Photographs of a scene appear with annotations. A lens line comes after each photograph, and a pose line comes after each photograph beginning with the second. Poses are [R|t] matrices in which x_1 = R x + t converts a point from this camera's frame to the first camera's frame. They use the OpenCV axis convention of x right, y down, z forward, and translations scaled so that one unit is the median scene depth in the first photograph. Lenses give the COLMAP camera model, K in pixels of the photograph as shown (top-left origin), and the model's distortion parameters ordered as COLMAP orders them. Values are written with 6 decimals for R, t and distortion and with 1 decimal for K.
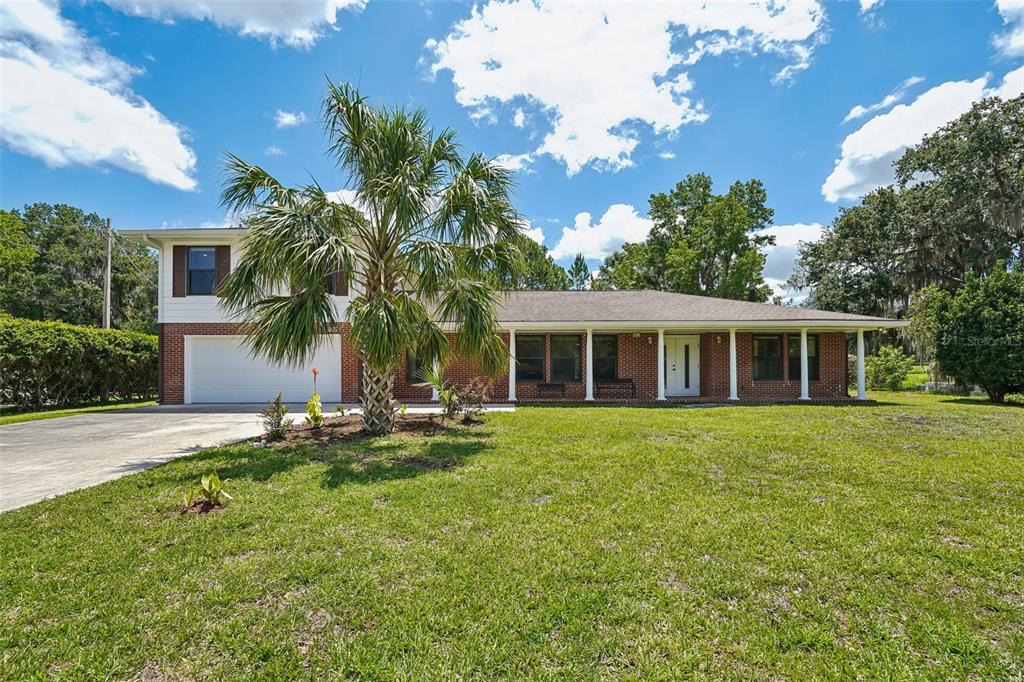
lens RADIAL K [[430.9, 0, 511.2], [0, 430.9, 372.4], [0, 0, 1]] dist [-0.000762, -0.000044]
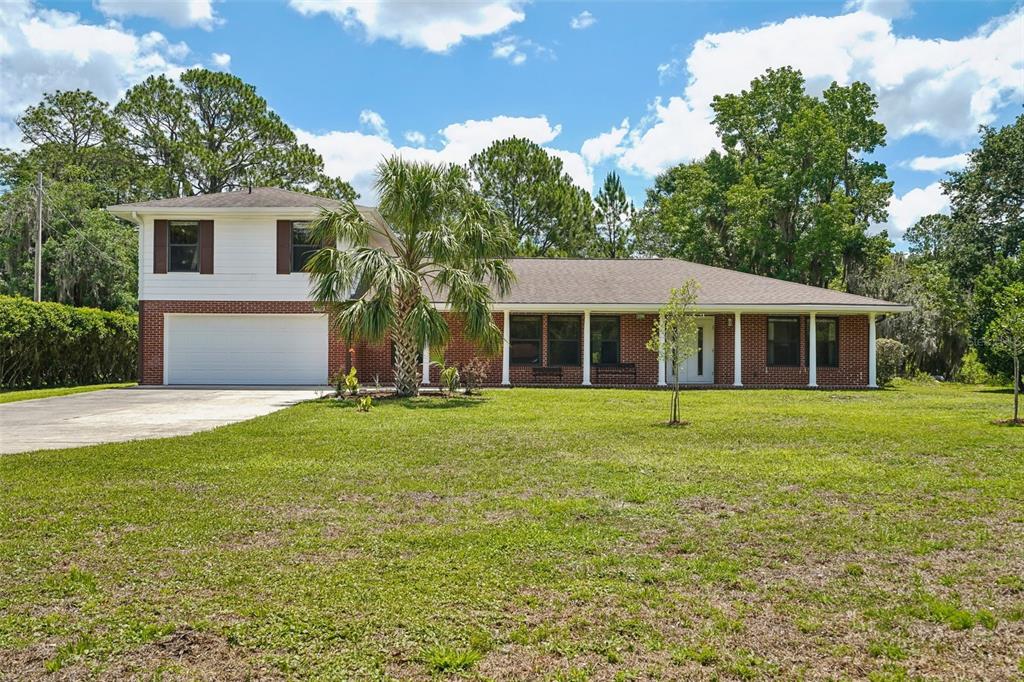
lens RADIAL K [[993.8, 0, 512.0], [0, 993.8, 366.4], [0, 0, 1]] dist [0.010171, -0.004492]
pose [[0.999895, 0.008976, 0.011386, -0.008417], [-0.008986, 0.999959, 0.000862, 0.021333], [-0.011377, -0.000964, 0.999935, -1.125281]]
